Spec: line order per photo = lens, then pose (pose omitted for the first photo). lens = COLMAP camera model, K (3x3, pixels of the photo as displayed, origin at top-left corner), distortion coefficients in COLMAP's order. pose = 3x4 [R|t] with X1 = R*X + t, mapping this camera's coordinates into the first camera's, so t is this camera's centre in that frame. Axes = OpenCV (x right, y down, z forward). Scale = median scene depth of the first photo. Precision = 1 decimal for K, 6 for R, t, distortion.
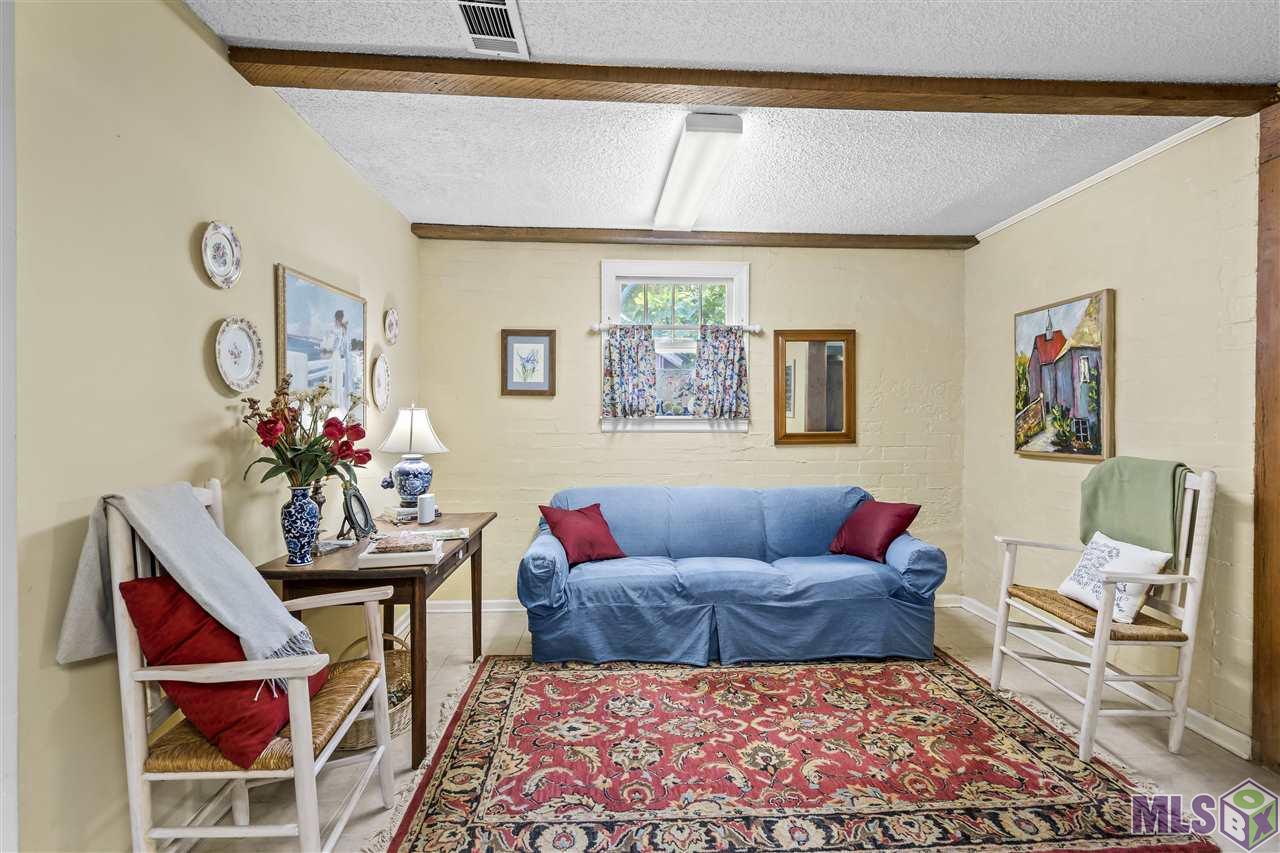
lens RADIAL K [[622.7, 0, 648.2], [0, 622.7, 424.9], [0, 0, 1]] dist [-0.018033, -0.000699]
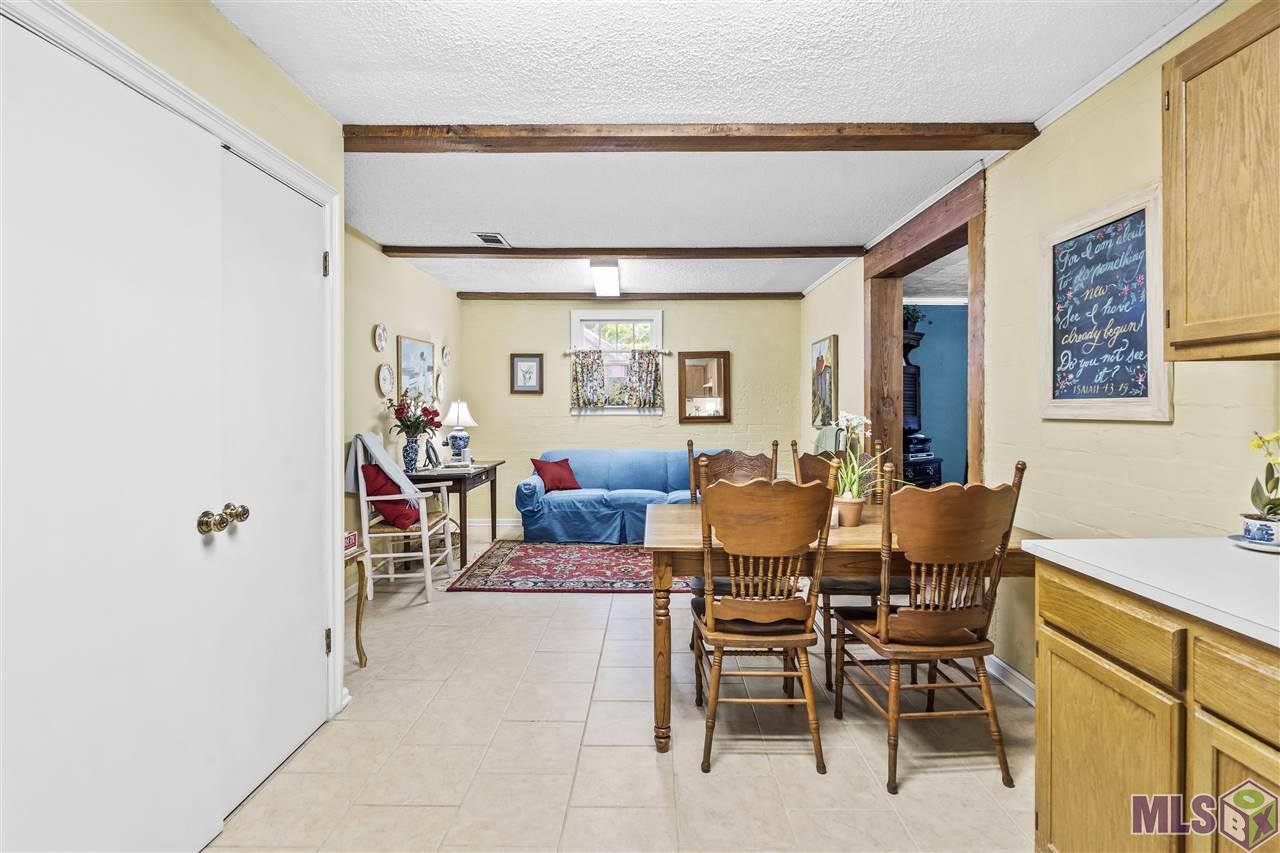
lens RADIAL K [[600.9, 0, 635.3], [0, 600.9, 409.6], [0, 0, 1]] dist [0.002190, 0.000331]
pose [[0.998058, -0.003579, -0.062184, 0.247385], [0.003017, 0.999954, -0.009116, 0.013092], [0.062214, 0.008910, 0.998023, -0.728751]]
